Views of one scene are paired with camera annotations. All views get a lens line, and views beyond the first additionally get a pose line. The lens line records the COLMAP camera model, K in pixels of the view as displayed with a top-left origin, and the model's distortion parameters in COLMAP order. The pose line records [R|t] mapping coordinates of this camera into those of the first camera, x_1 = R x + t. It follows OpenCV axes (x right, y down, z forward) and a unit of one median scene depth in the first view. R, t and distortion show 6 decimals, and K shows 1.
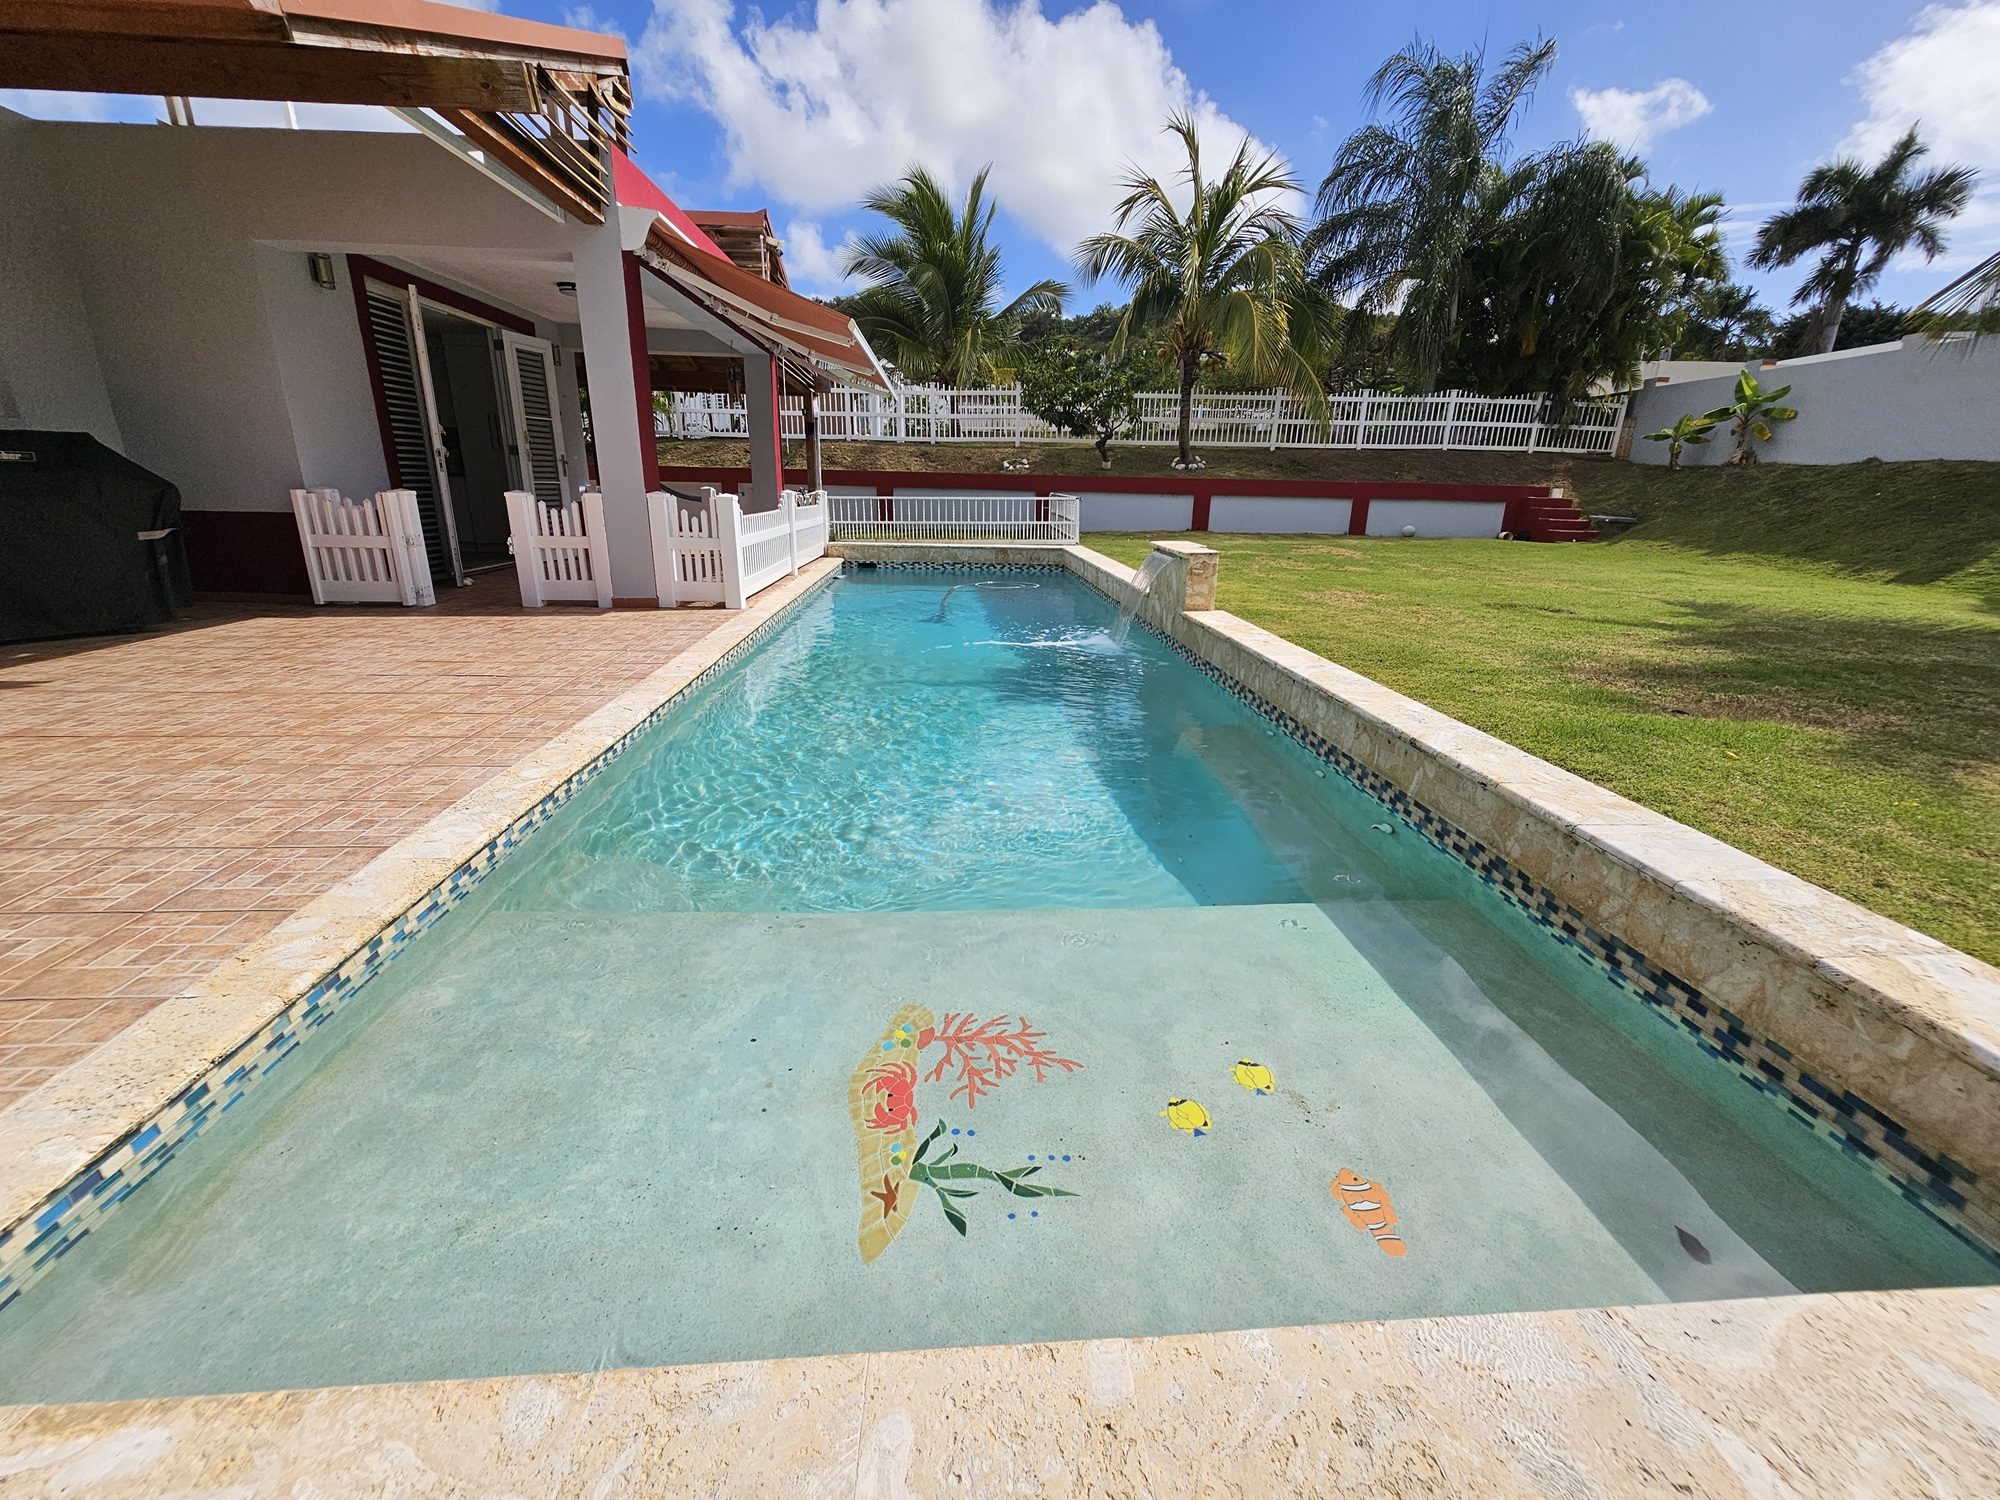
lens RADIAL K [[819.9, 0, 1003.9], [0, 819.9, 740.5], [0, 0, 1]] dist [-0.007580, 0.001162]
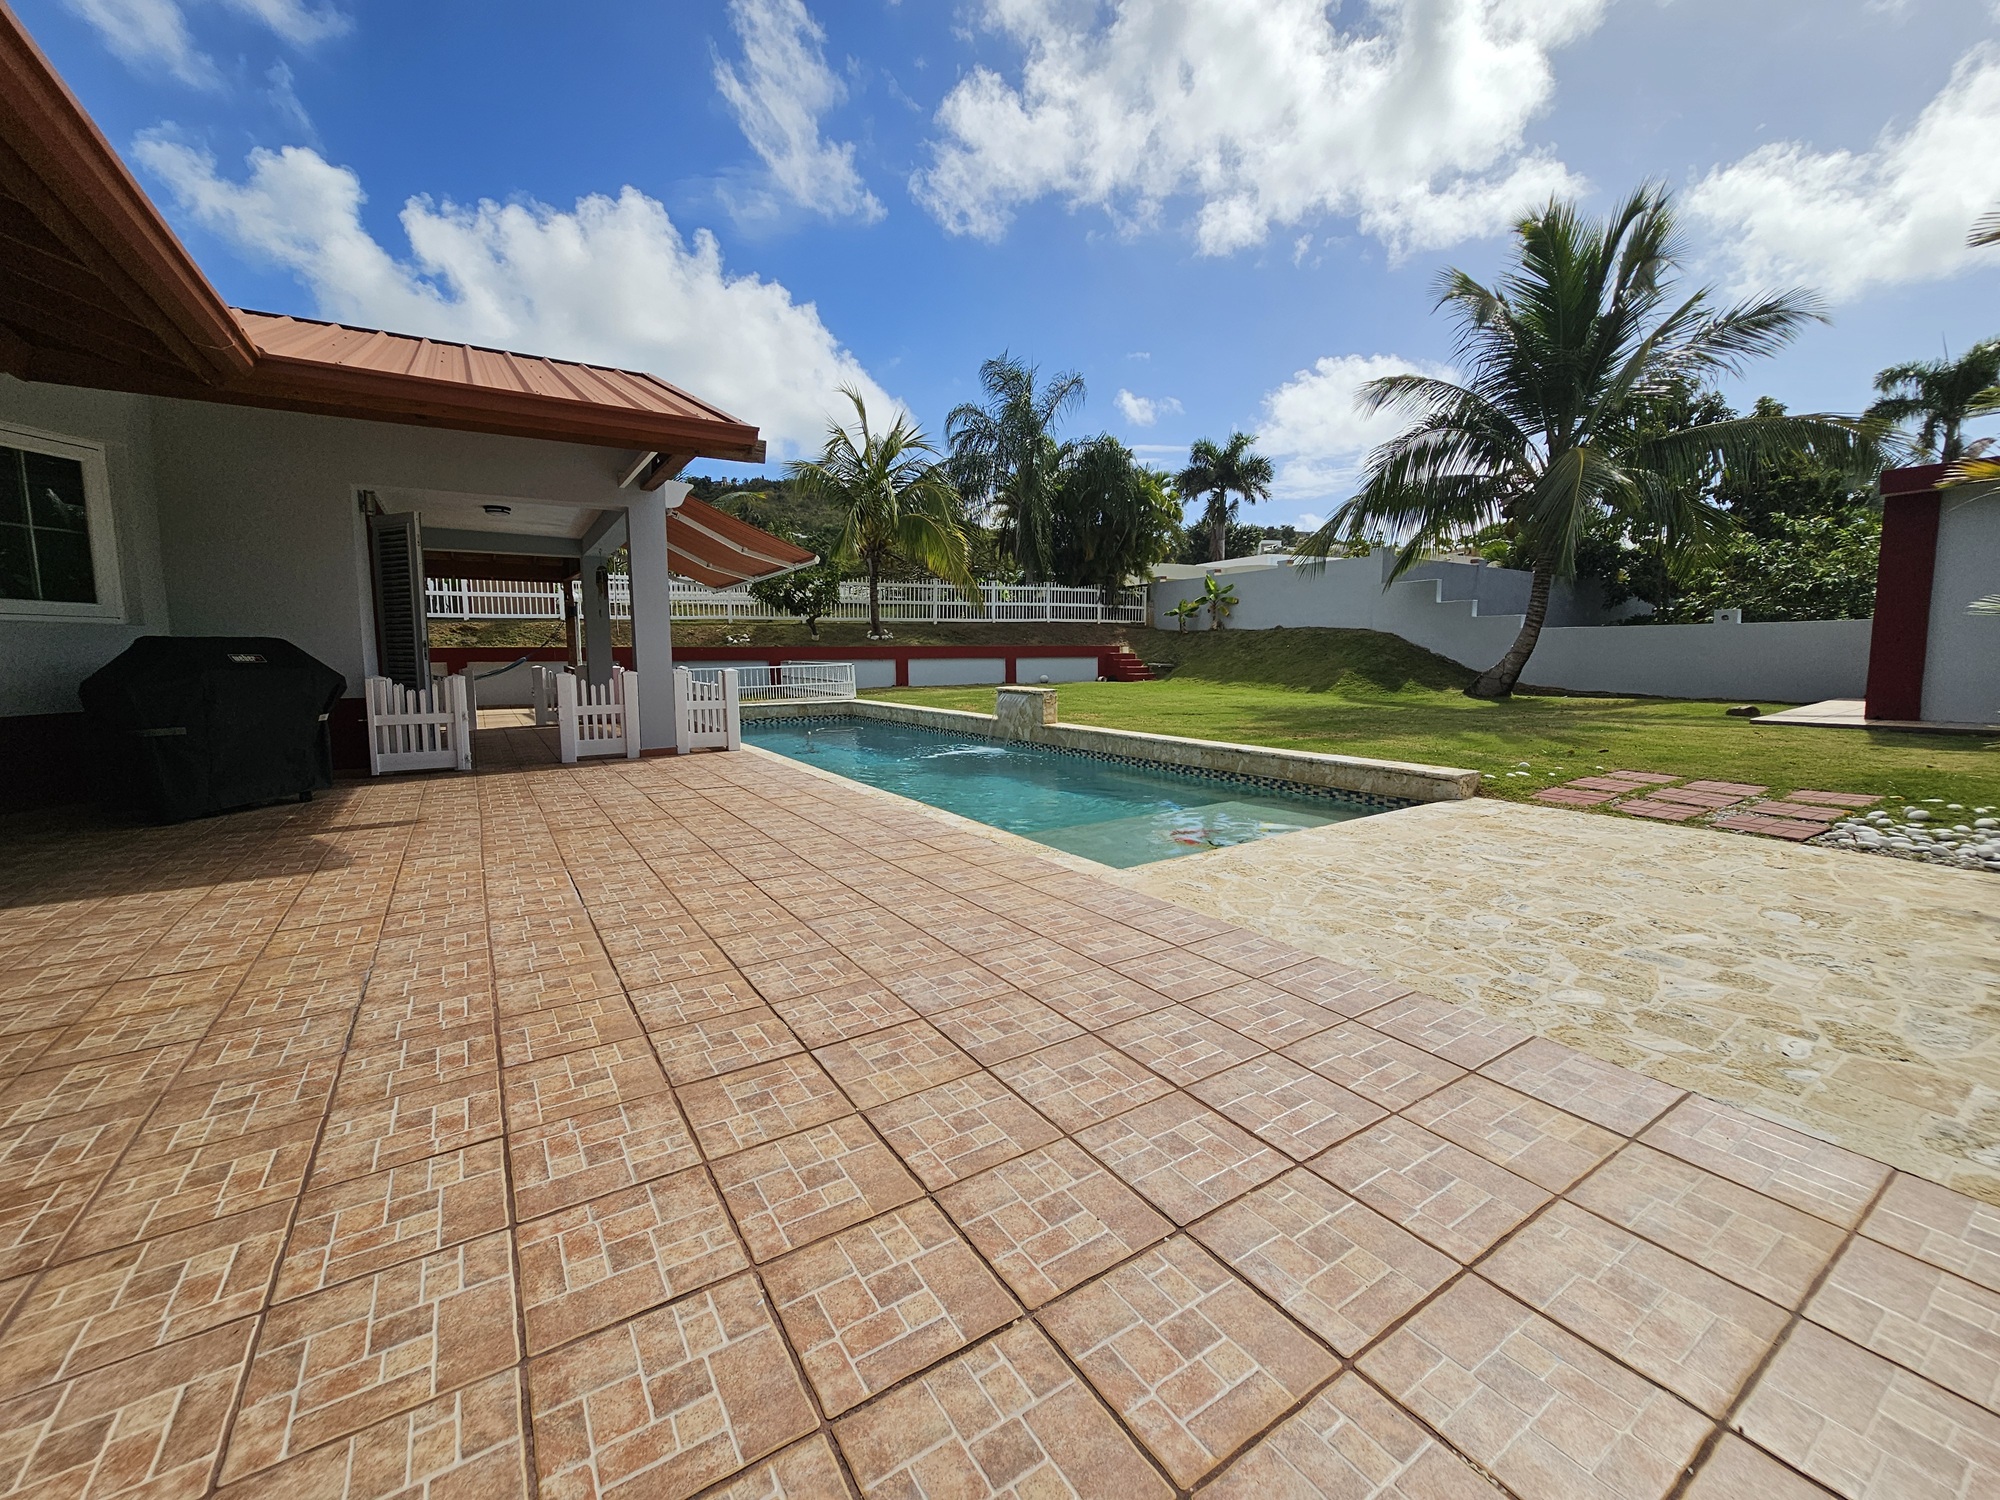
lens RADIAL K [[819.9, 0, 1004.5], [0, 819.9, 752.4], [0, 0, 1]] dist [-0.007580, 0.001162]
pose [[0.873930, -0.085701, 0.478437, -0.608093], [0.168443, 0.976735, -0.132724, 0.100999], [-0.455932, 0.196581, 0.868033, -0.394135]]
